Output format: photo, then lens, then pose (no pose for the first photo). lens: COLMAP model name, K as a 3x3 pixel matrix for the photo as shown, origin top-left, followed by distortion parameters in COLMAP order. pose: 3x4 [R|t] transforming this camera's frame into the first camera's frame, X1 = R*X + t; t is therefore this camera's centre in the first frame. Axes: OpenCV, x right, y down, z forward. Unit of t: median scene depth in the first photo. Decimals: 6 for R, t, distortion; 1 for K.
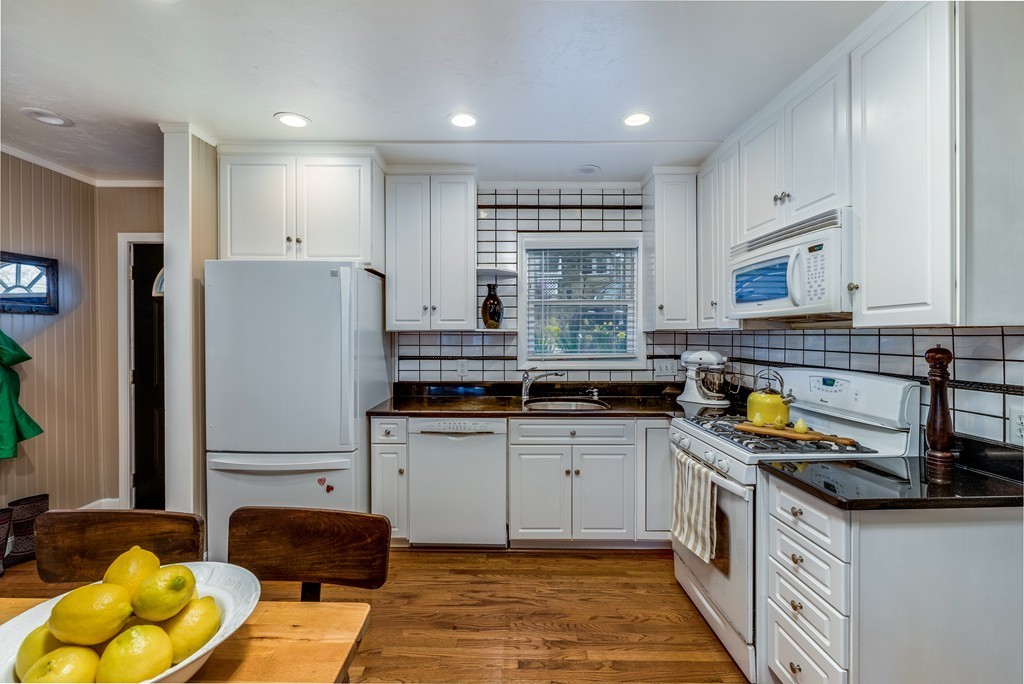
lens RADIAL K [[444.5, 0, 496.3], [0, 444.5, 338.0], [0, 0, 1]] dist [-0.000498, -0.000006]
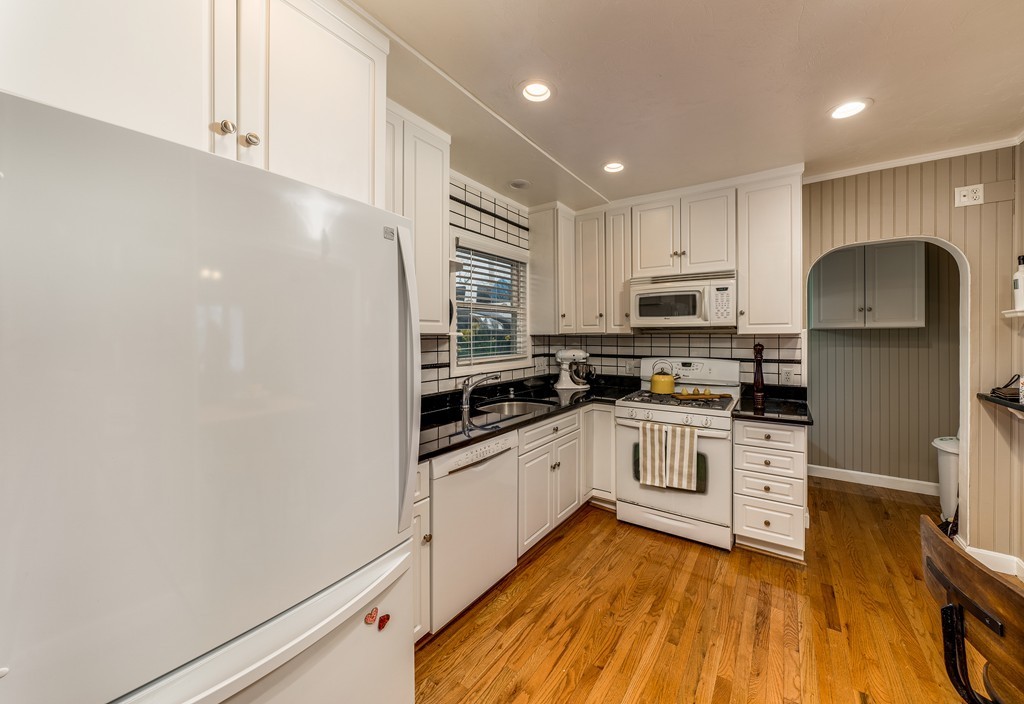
lens RADIAL K [[376.9, 0, 547.5], [0, 376.9, 337.4], [0, 0, 1]] dist [-0.000555, -0.000039]
pose [[0.522928, -0.006748, 0.852350, -0.564247], [0.007764, 0.999965, 0.003154, -0.011920], [-0.852342, 0.004969, 0.522962, 0.490637]]
